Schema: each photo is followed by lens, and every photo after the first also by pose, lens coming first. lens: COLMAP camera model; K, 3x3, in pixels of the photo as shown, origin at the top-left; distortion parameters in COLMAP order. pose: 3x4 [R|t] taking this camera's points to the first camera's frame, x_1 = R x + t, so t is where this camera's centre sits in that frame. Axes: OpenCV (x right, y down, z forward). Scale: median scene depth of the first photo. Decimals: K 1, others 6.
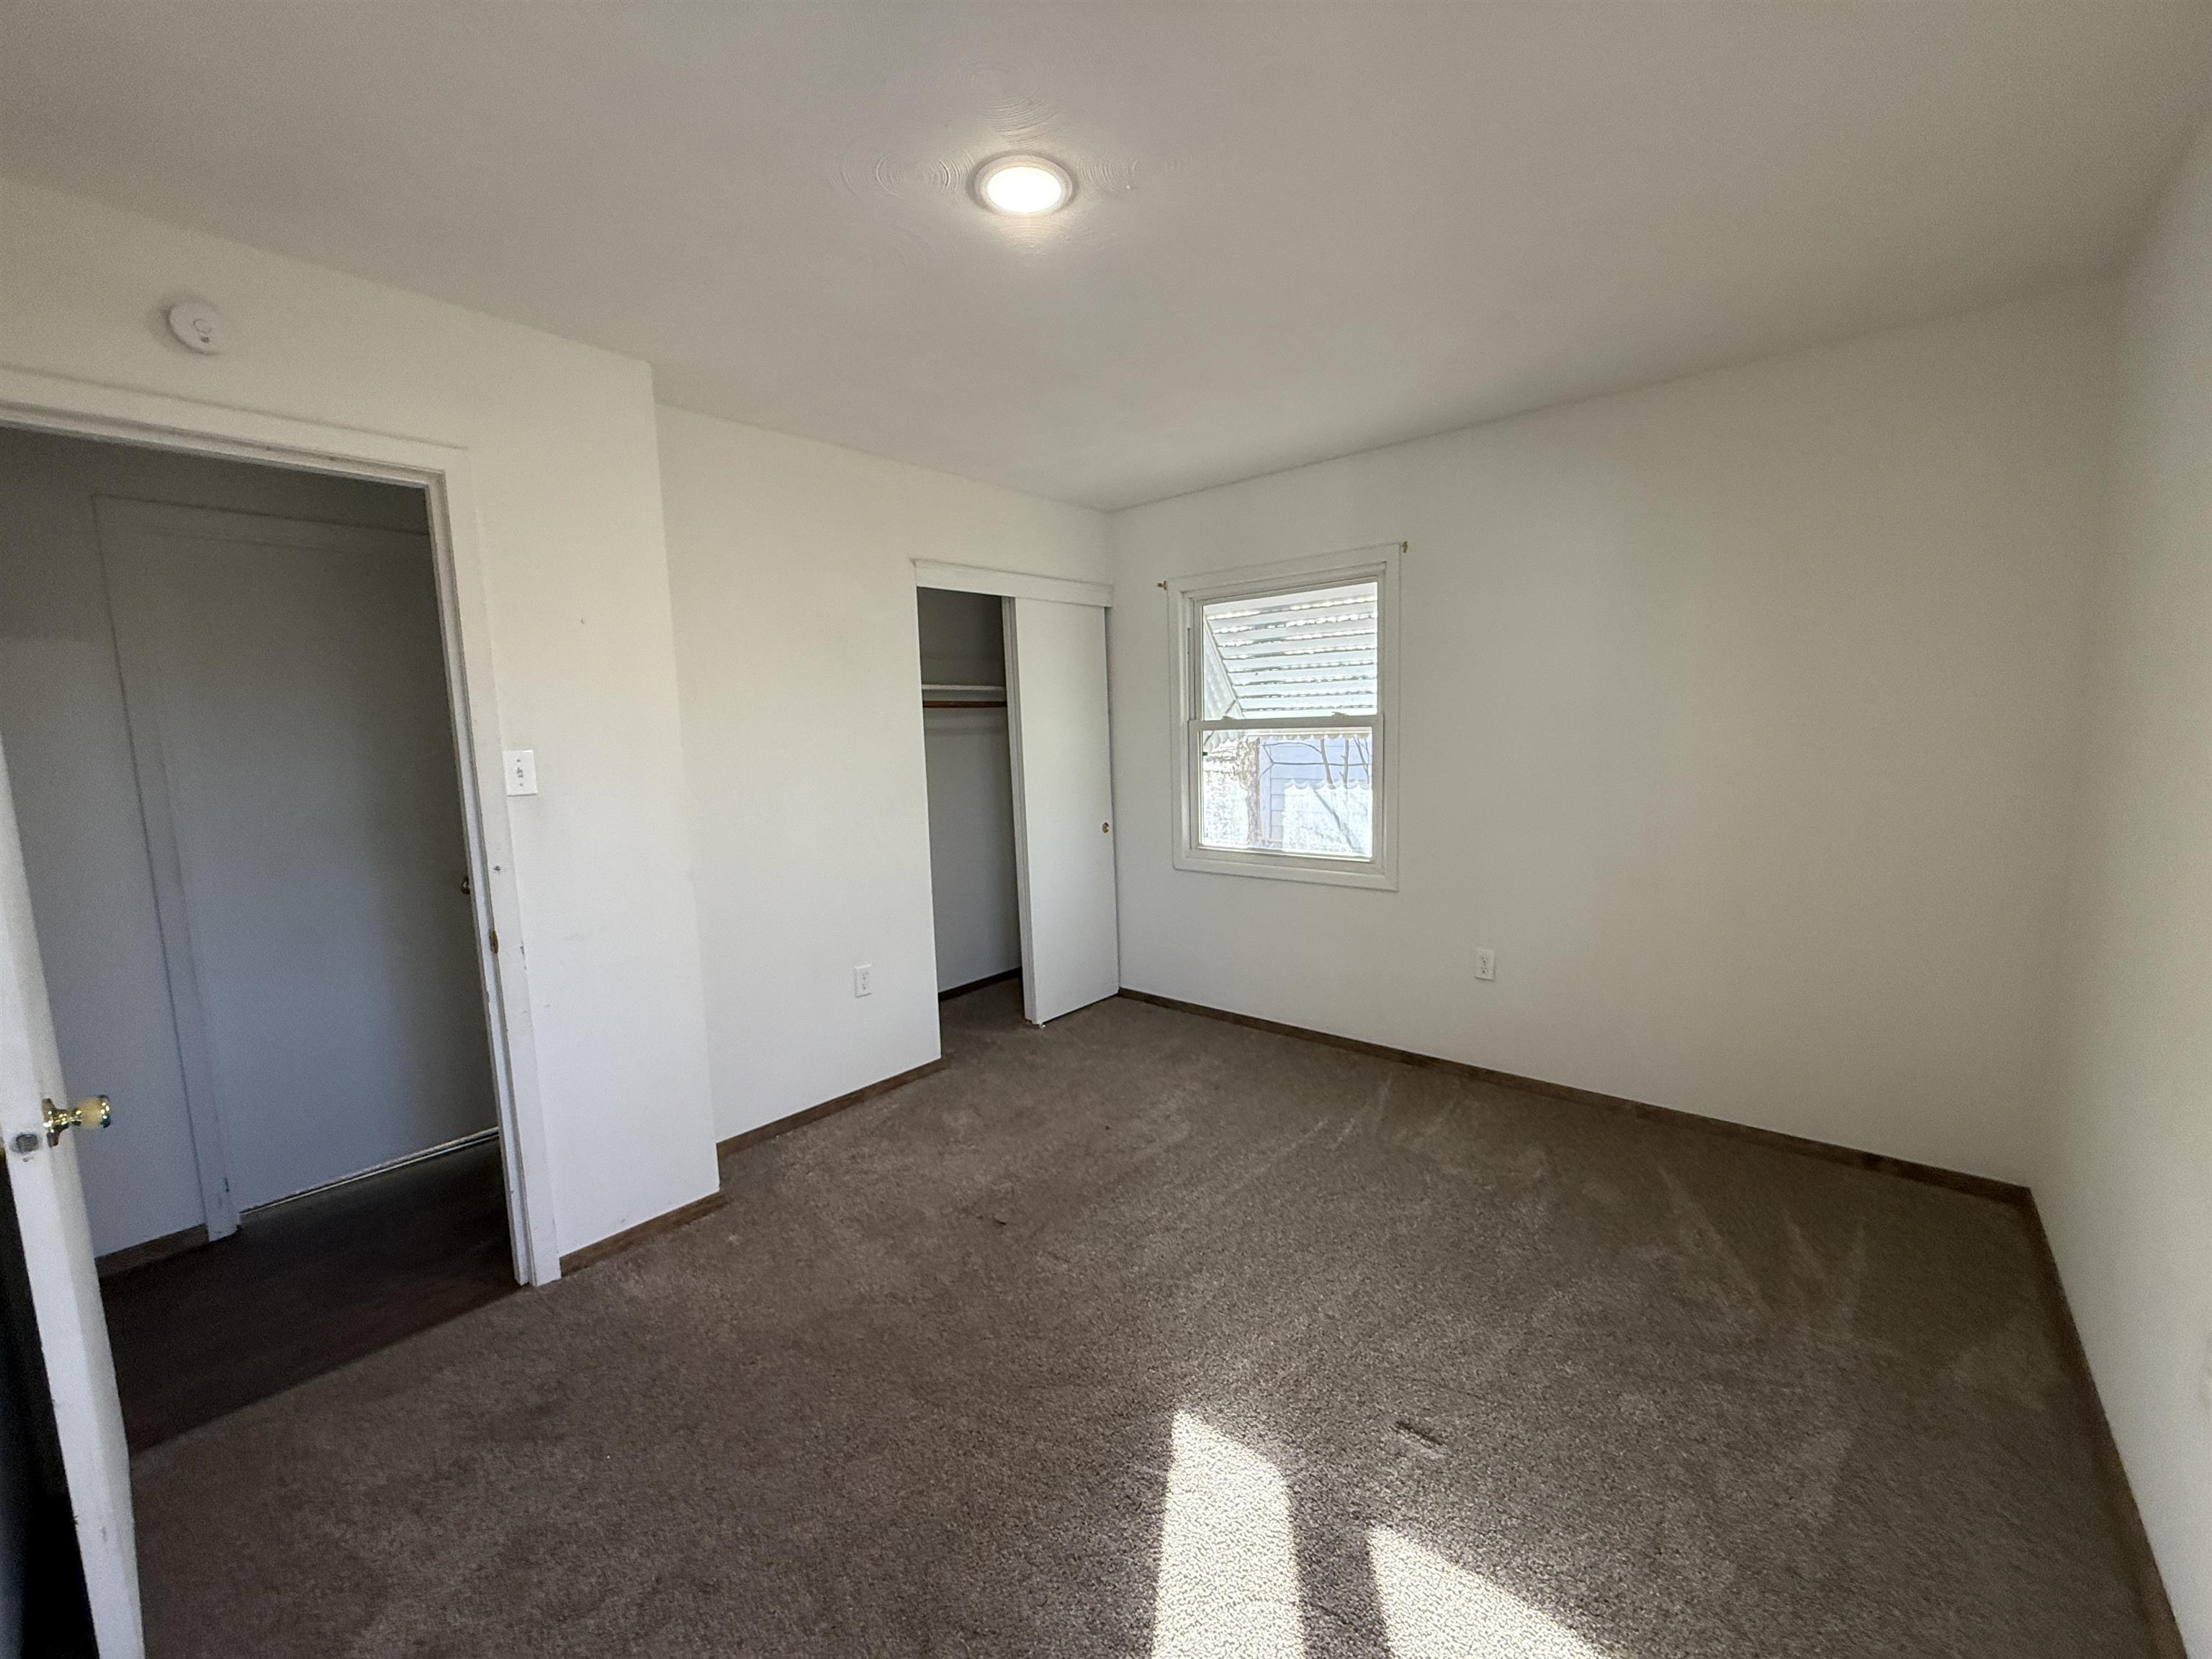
lens RADIAL K [[877.7, 0, 1098.5], [0, 877.7, 828.6], [0, 0, 1]] dist [0.000819, -0.000110]
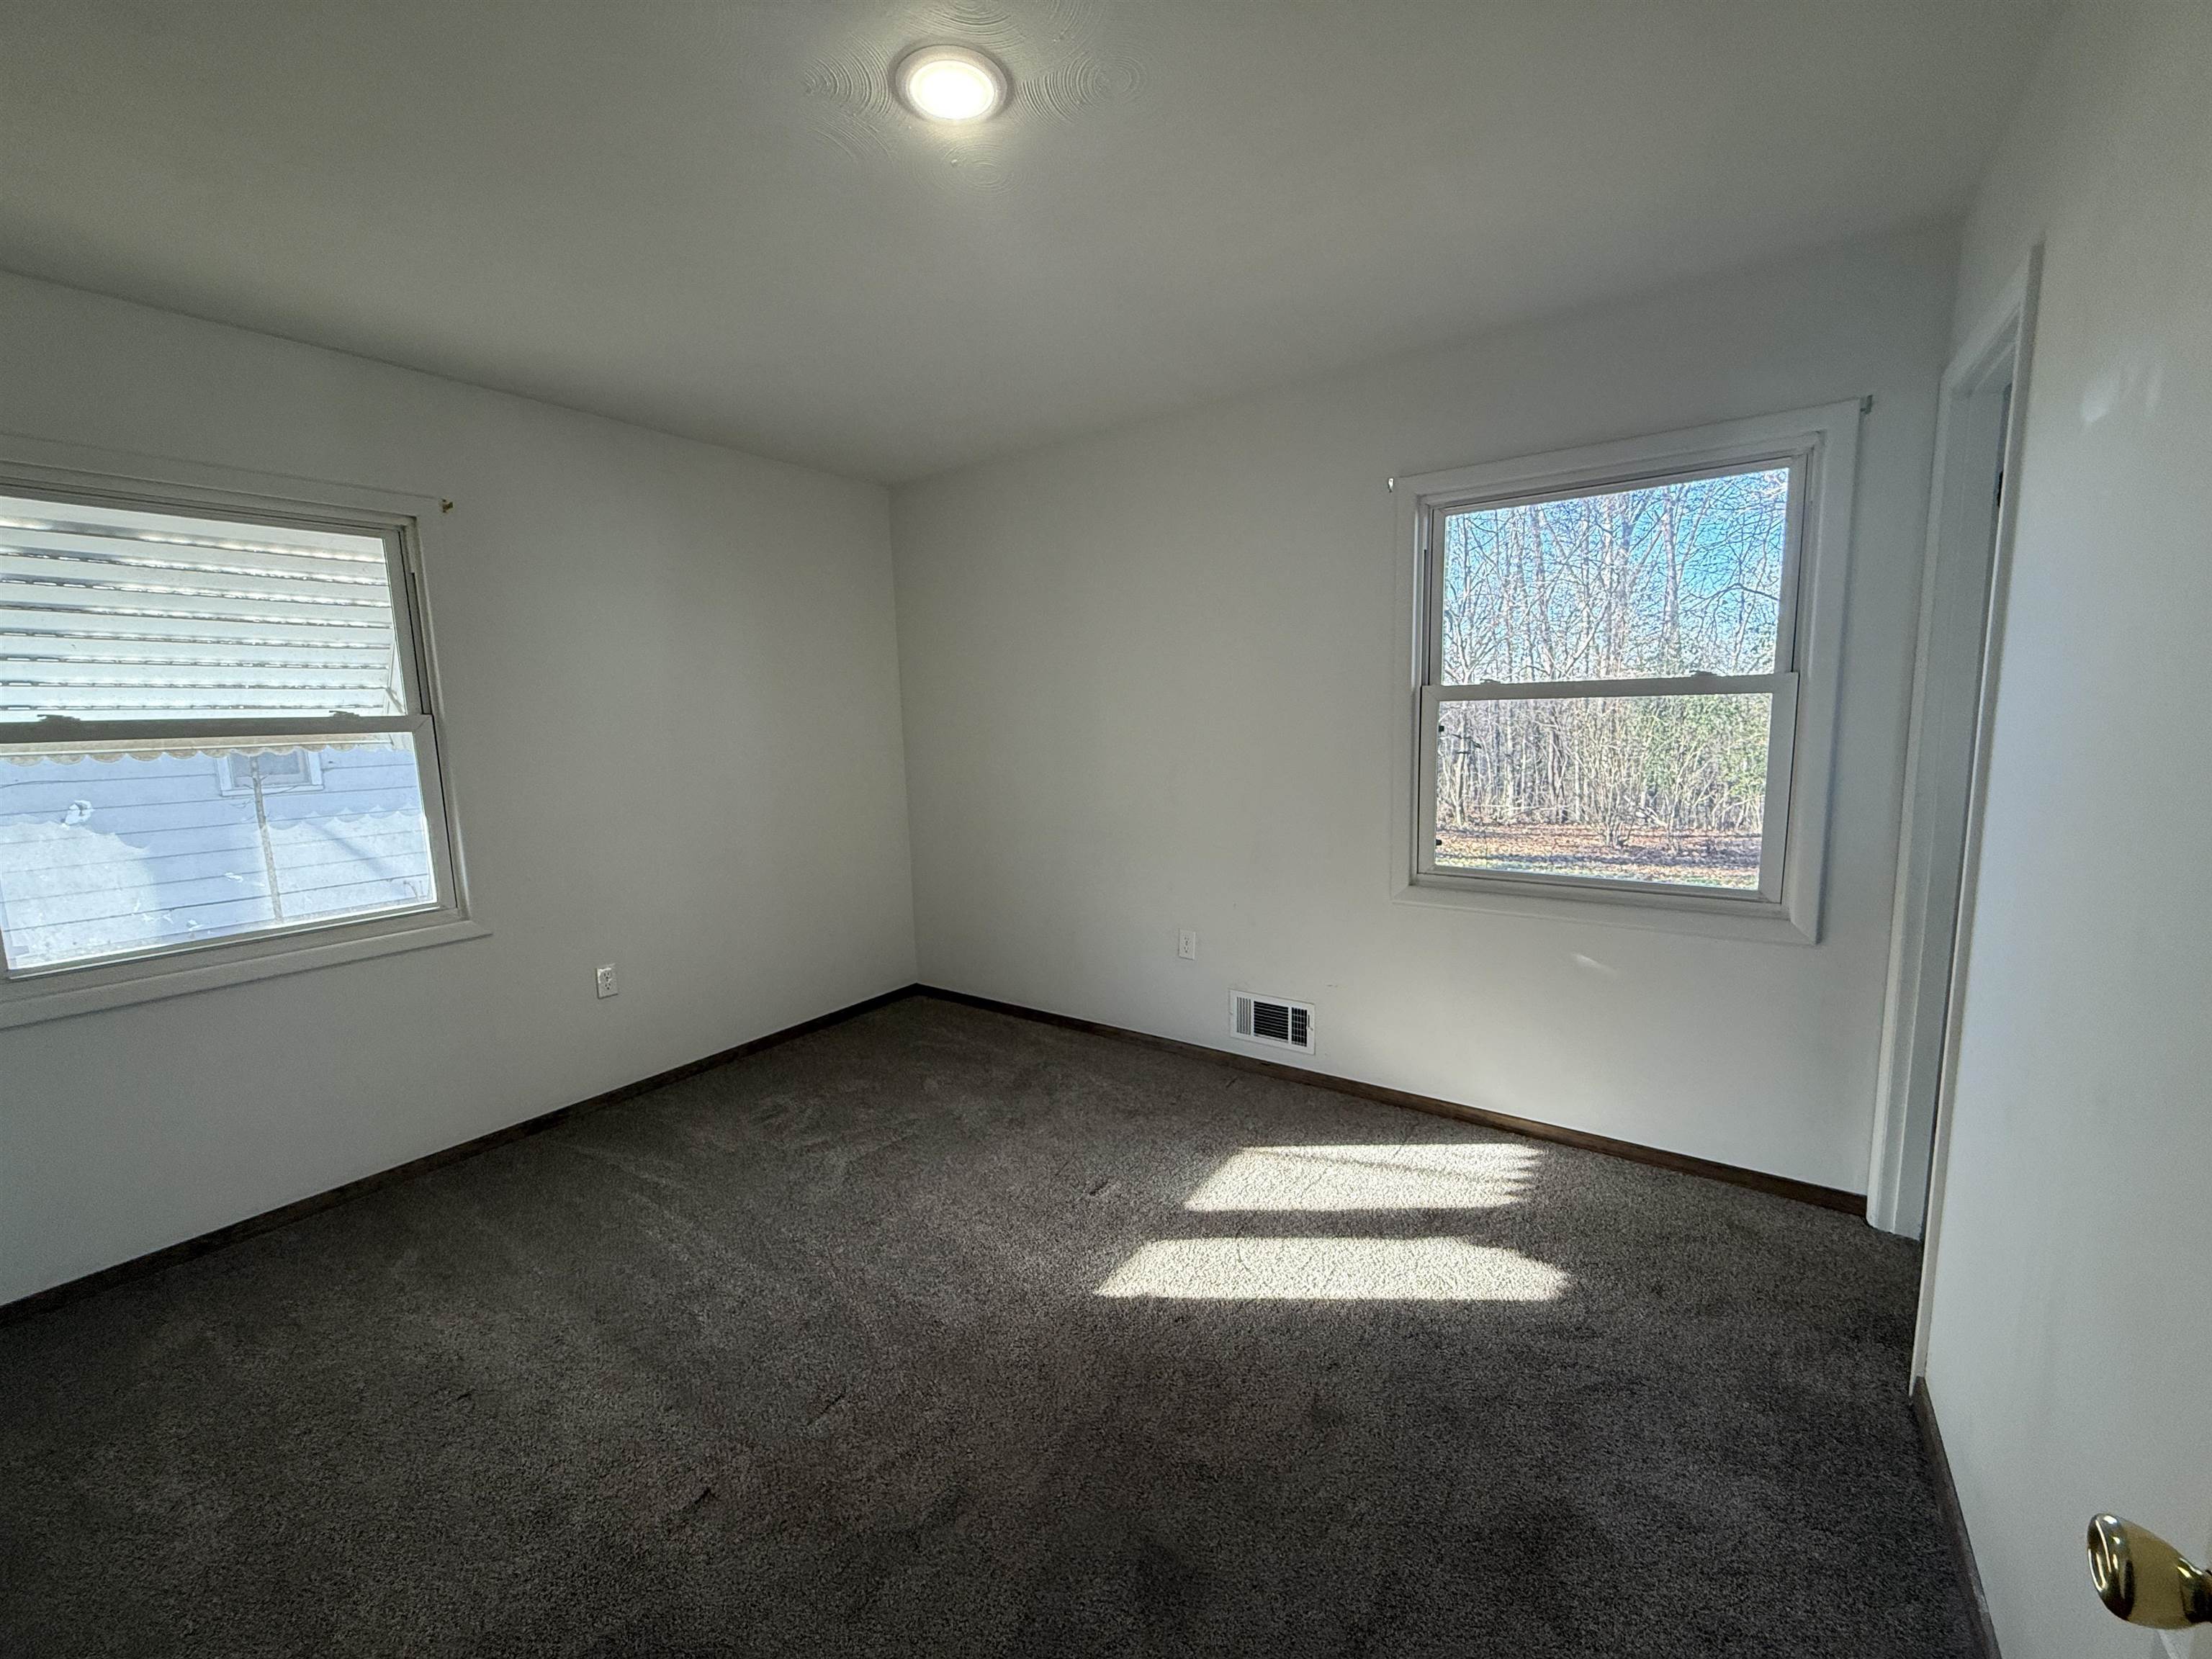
lens RADIAL K [[877.7, 0, 1098.5], [0, 877.7, 828.6], [0, 0, 1]] dist [0.000819, -0.000110]
pose [[-0.084774, -0.102884, 0.991074, -0.499217], [0.144261, 0.982908, 0.114375, -0.036073], [-0.985902, 0.152669, -0.068483, 0.489133]]
